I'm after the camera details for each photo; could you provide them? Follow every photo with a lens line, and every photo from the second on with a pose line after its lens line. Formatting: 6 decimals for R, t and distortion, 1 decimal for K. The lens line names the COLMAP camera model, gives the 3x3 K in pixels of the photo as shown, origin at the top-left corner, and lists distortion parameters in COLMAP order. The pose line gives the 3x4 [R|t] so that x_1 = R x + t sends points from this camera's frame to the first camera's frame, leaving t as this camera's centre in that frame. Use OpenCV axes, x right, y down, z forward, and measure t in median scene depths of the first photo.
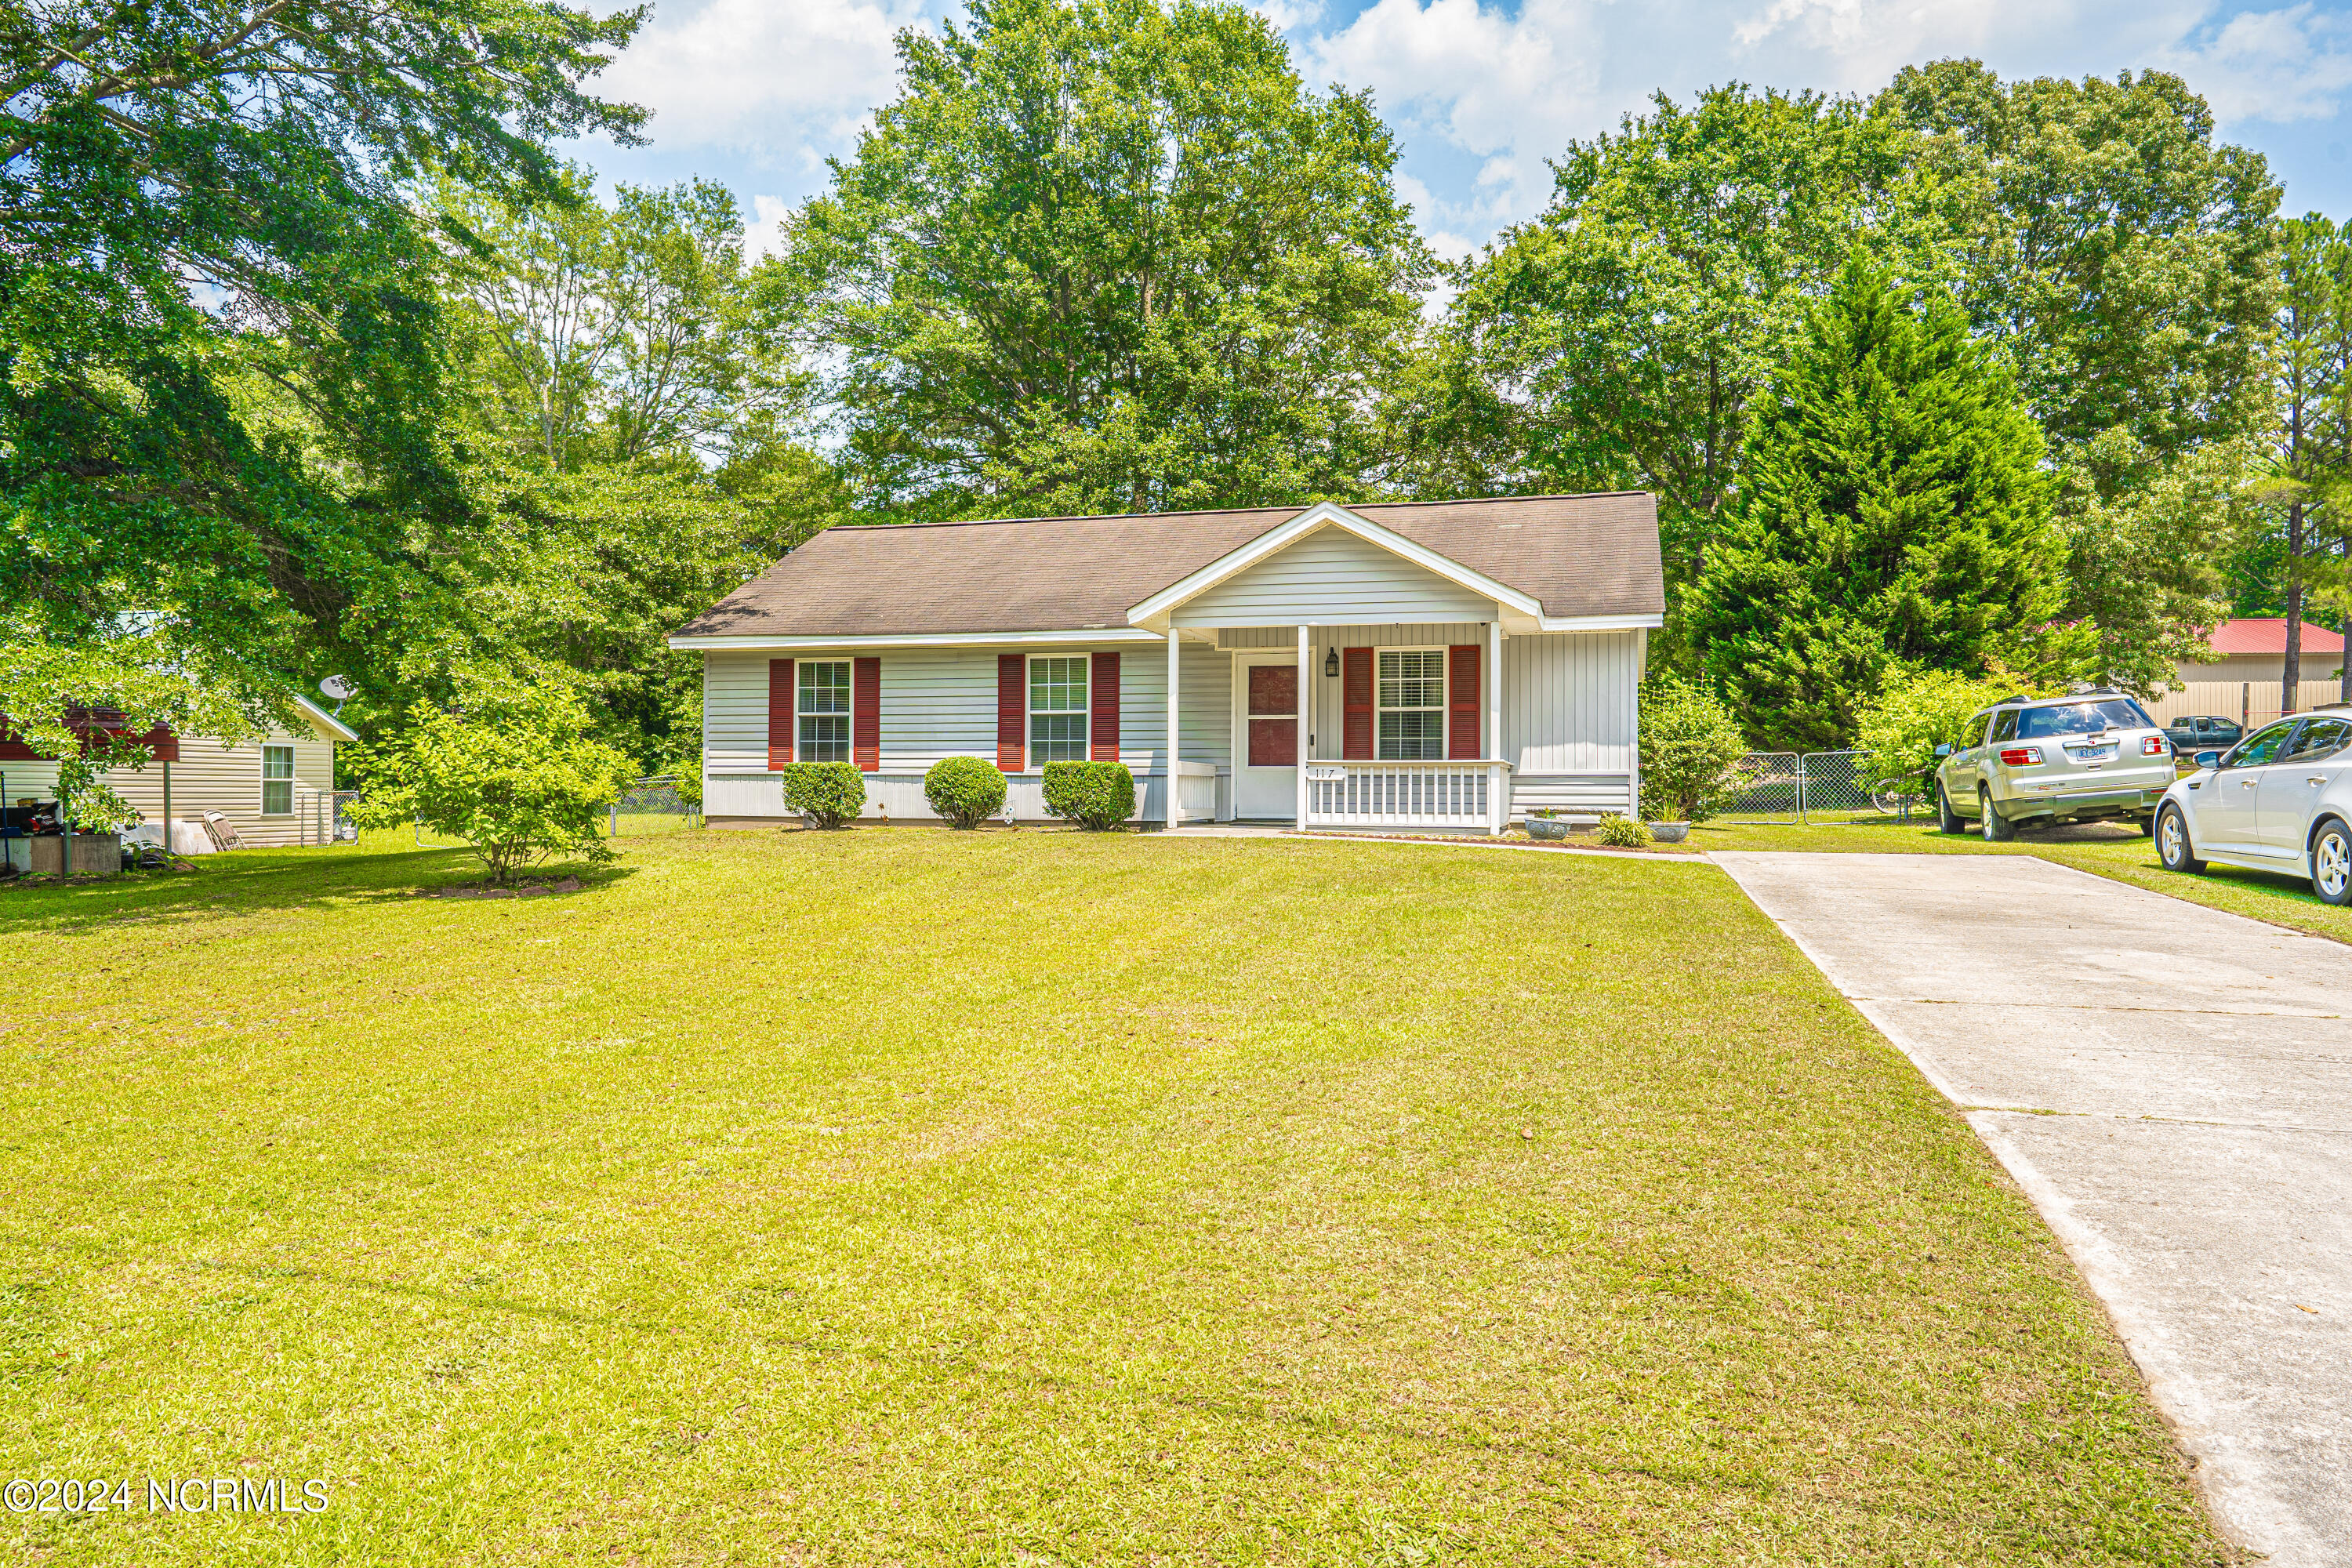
lens RADIAL K [[1576.3, 0, 1171.1], [0, 1576.3, 781.1], [0, 0, 1]] dist [-0.044226, 0.058356]
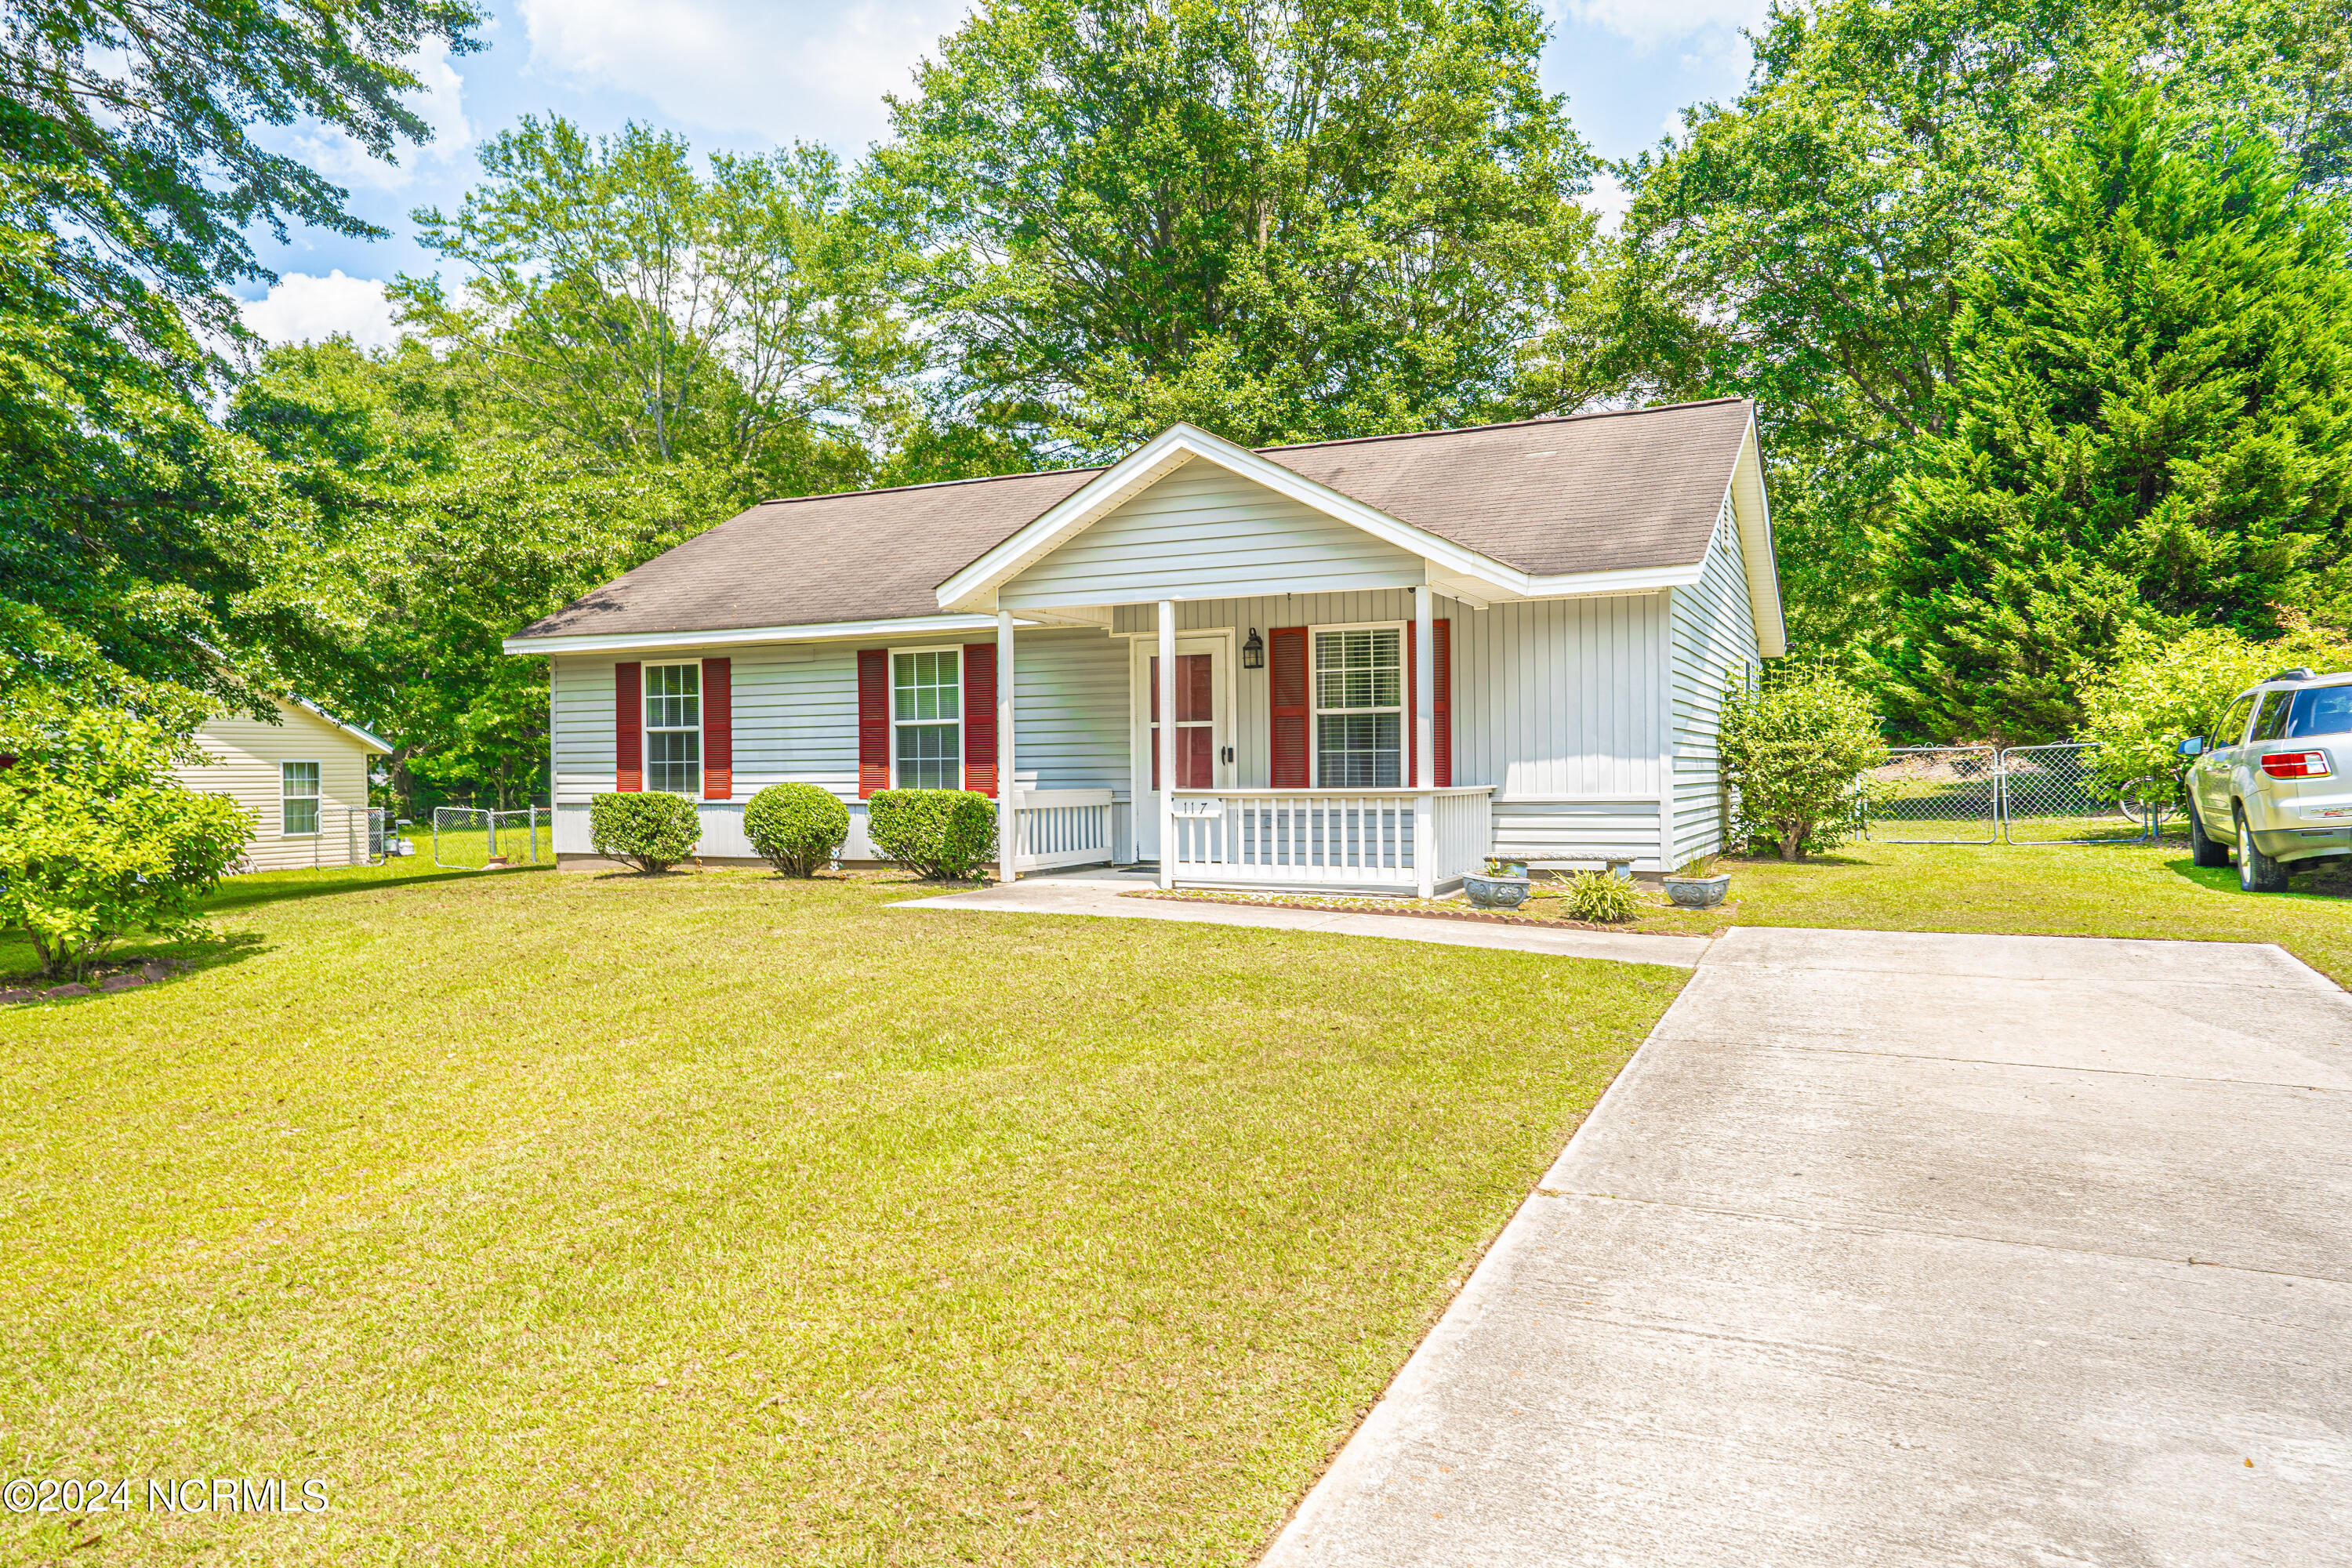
lens RADIAL K [[1569.9, 0, 1168.5], [0, 1569.9, 790.2], [0, 0, 1]] dist [-0.039738, 0.051143]
pose [[0.983949, -0.013278, -0.177953, 0.131046], [0.016977, 0.999670, 0.019280, -0.016584], [0.177638, -0.021992, 0.983850, 0.185459]]
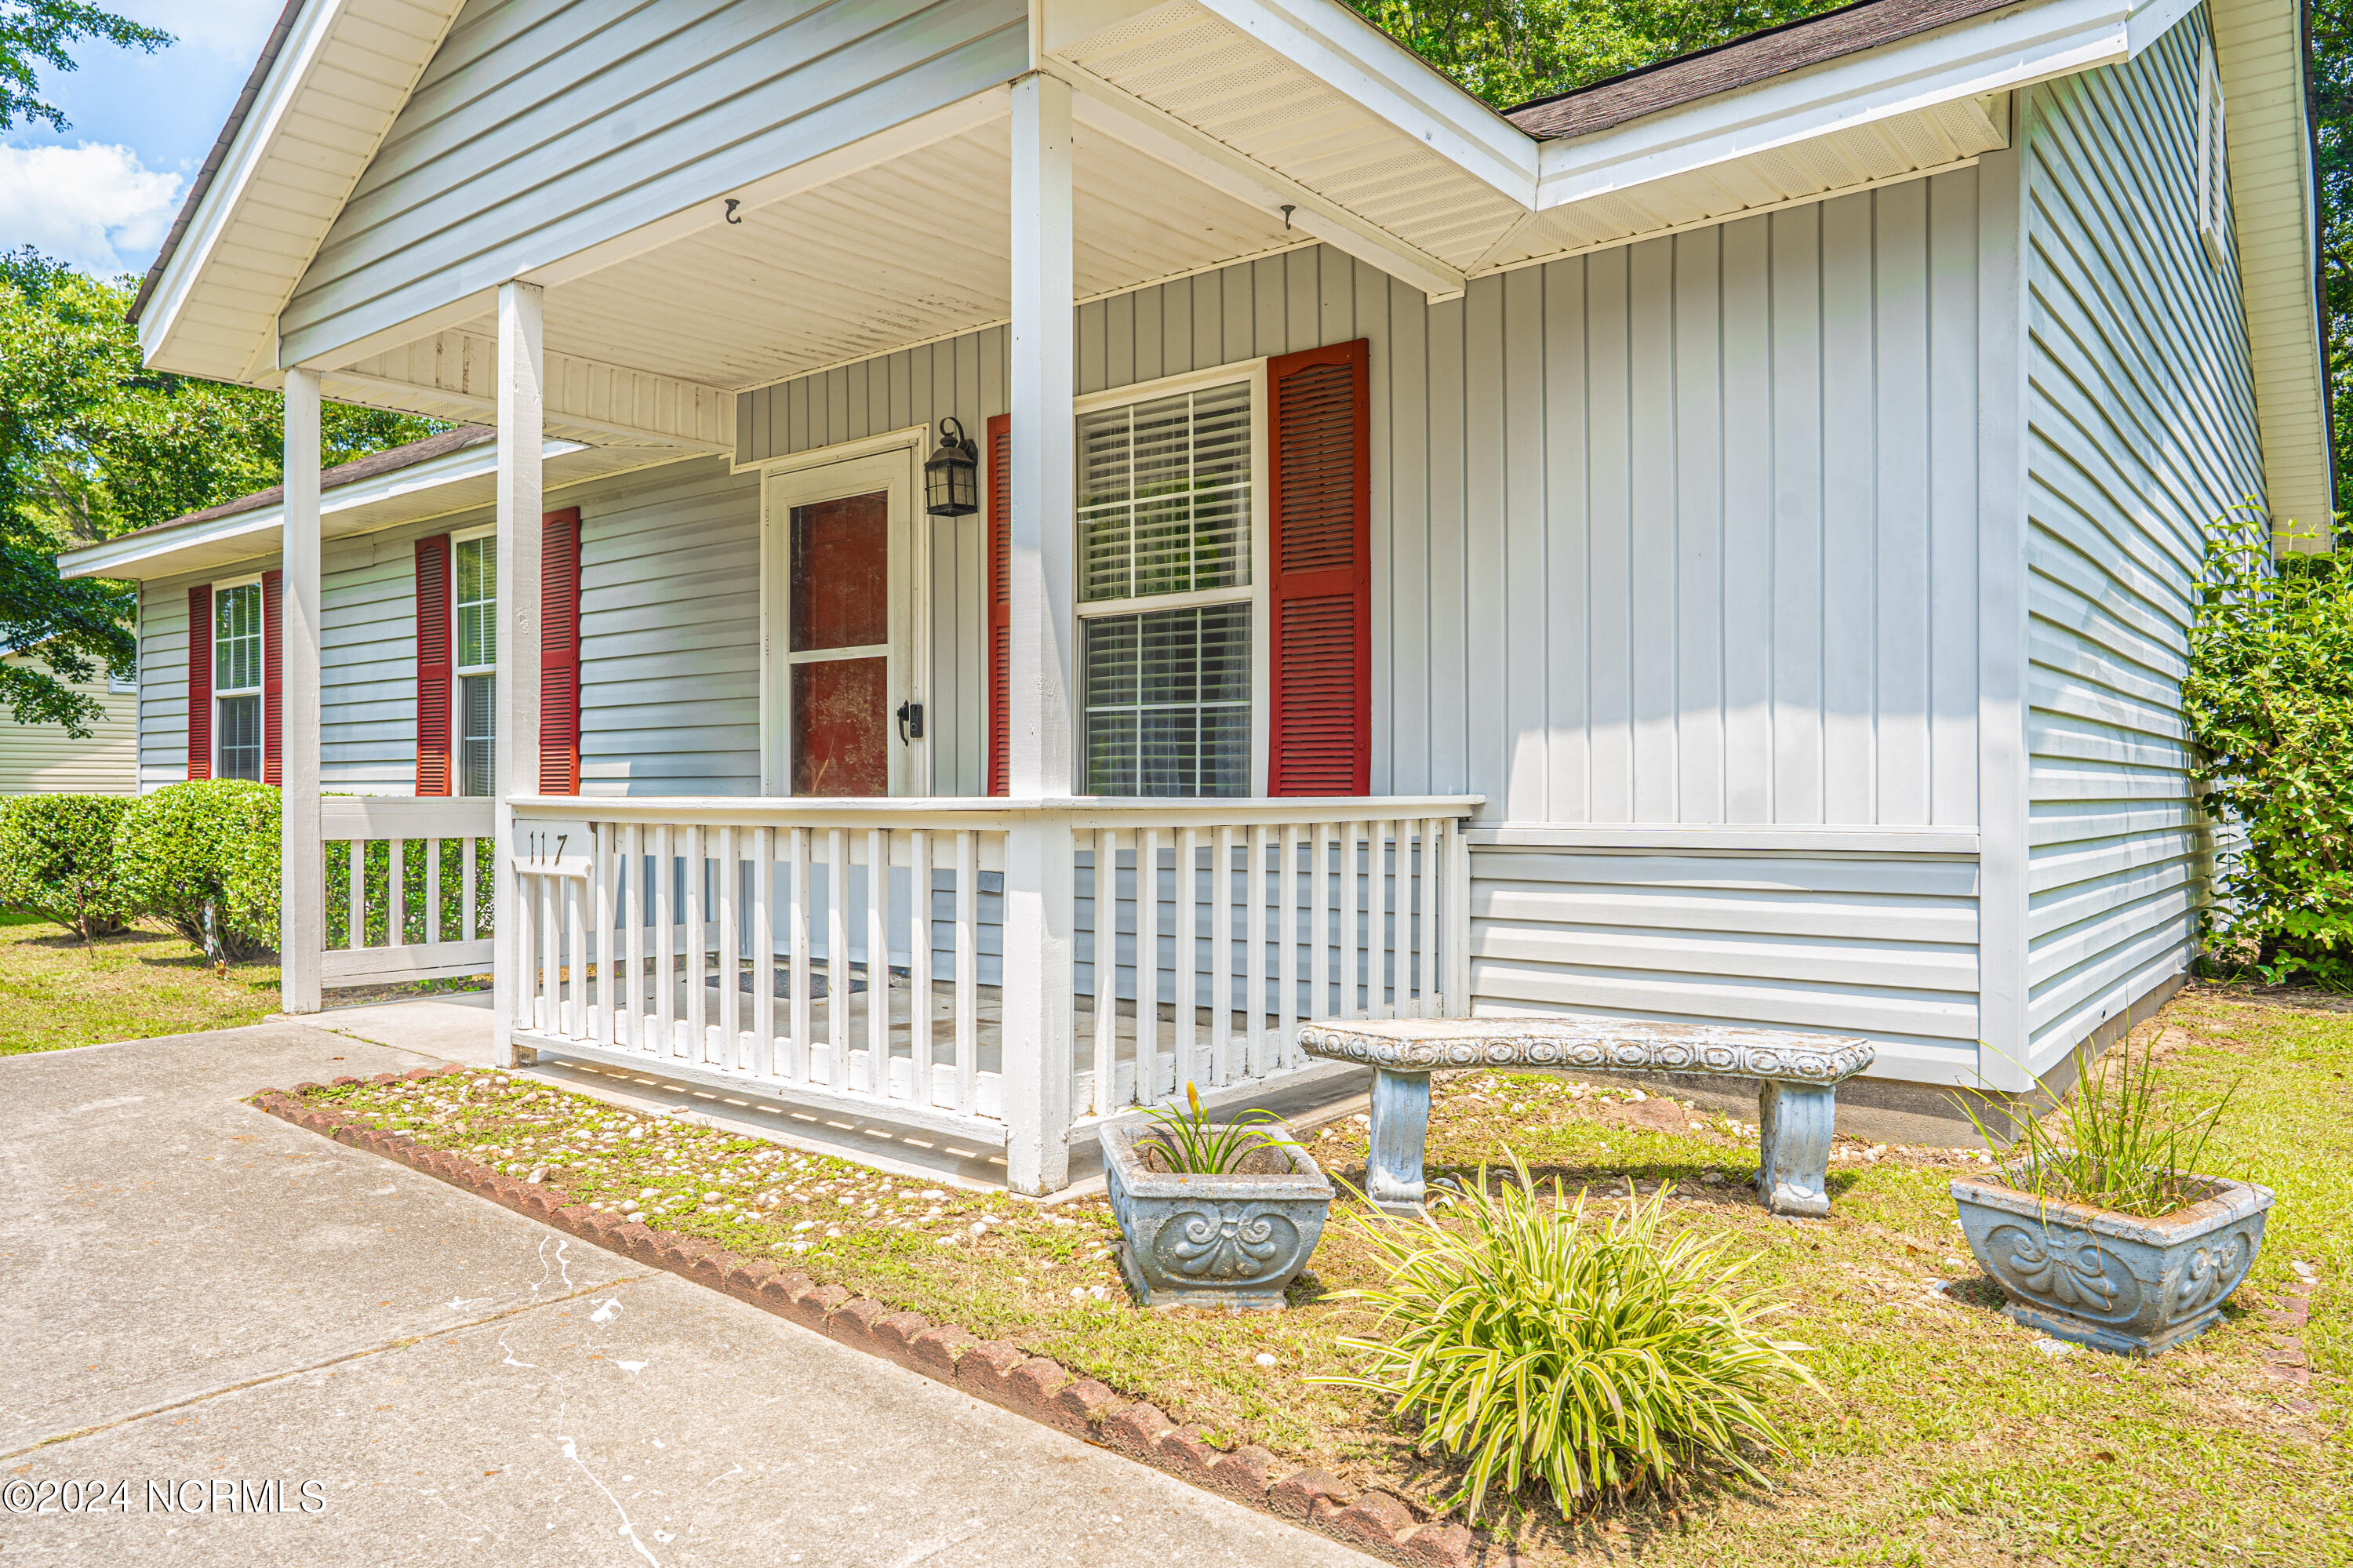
lens RADIAL K [[1569.7, 0, 1175.8], [0, 1569.7, 790.4], [0, 0, 1]] dist [-0.039155, 0.050770]
pose [[0.918498, -0.005530, -0.395386, 0.179104], [0.008220, 0.999953, 0.005110, -0.009072], [0.395339, -0.007943, 0.918501, 0.500146]]
